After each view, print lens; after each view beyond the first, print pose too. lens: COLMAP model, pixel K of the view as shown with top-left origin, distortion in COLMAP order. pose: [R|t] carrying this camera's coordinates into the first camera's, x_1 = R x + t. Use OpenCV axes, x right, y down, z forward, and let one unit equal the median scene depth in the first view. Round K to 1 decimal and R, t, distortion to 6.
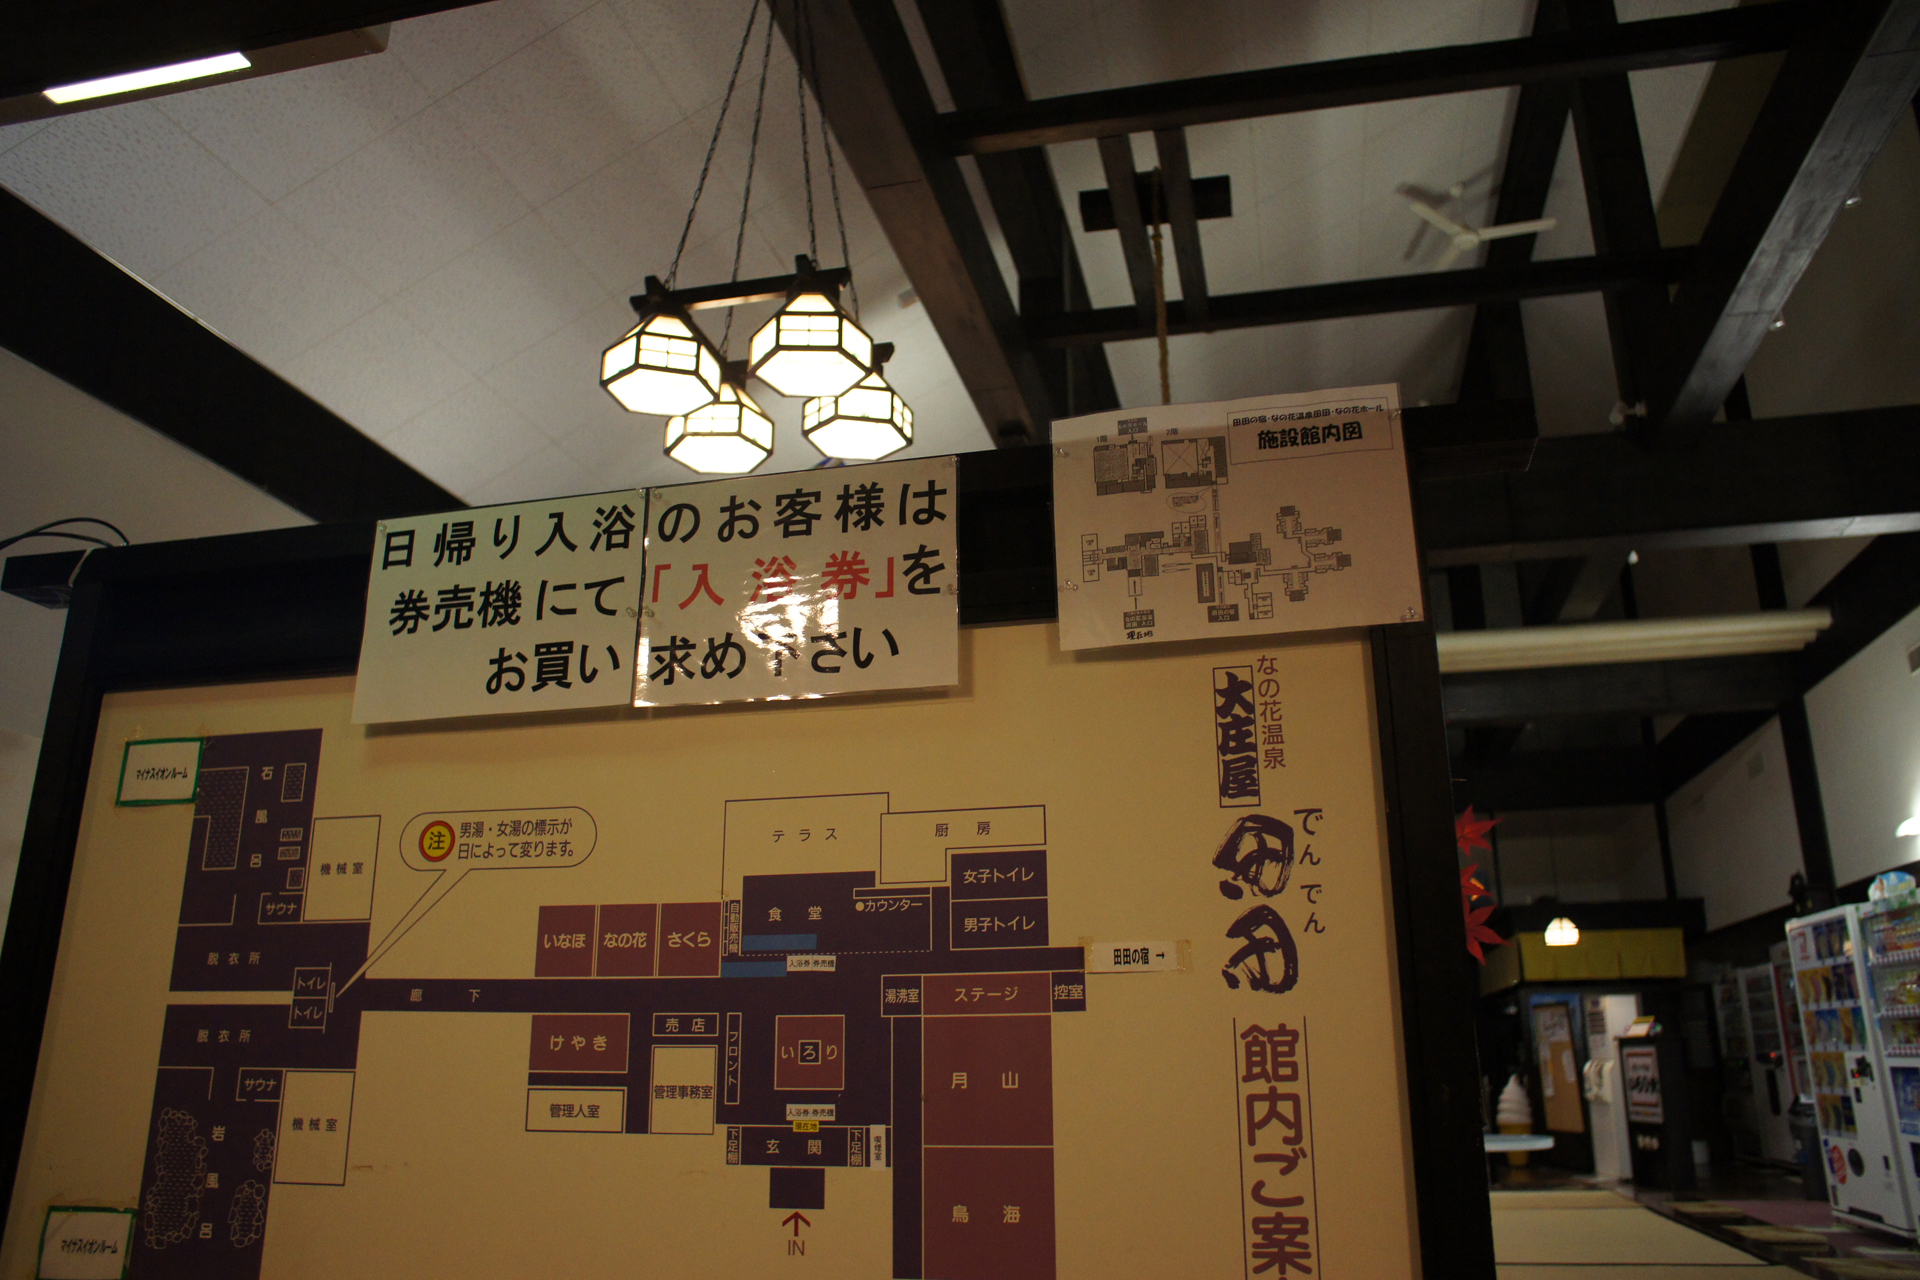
lens RADIAL K [[1465.4, 0, 960.0], [0, 1465.4, 640.0], [0, 0, 1]] dist [-0.061507, 0.066830]
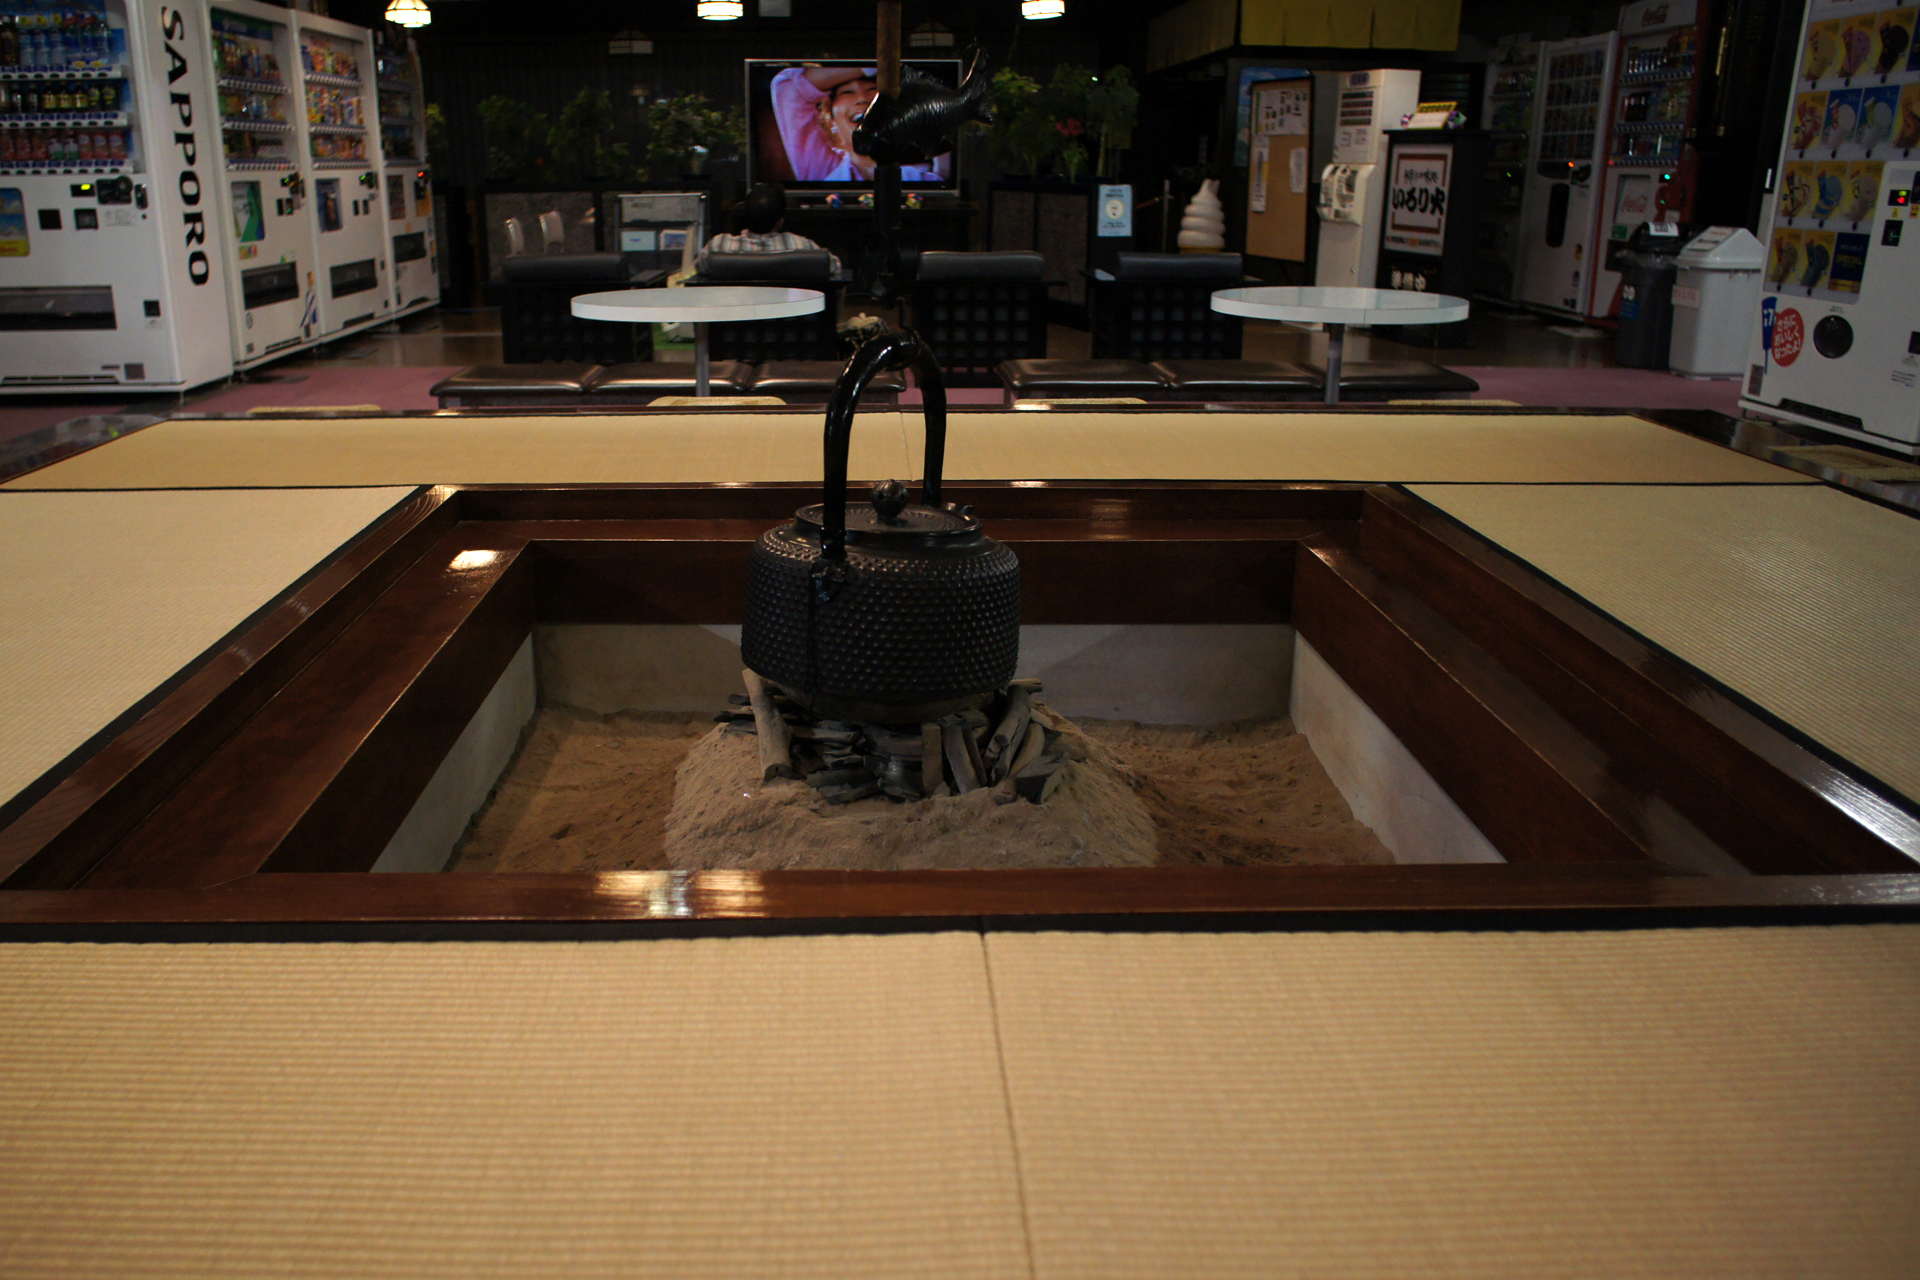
lens RADIAL K [[1465.4, 0, 960.0], [0, 1465.4, 640.0], [0, 0, 1]] dist [-0.061507, 0.066830]
pose [[0.954972, -0.065342, 0.289411, 0.044510], [-0.110332, 0.827284, 0.550843, 0.117351], [-0.275419, -0.557971, 0.782824, 0.380895]]
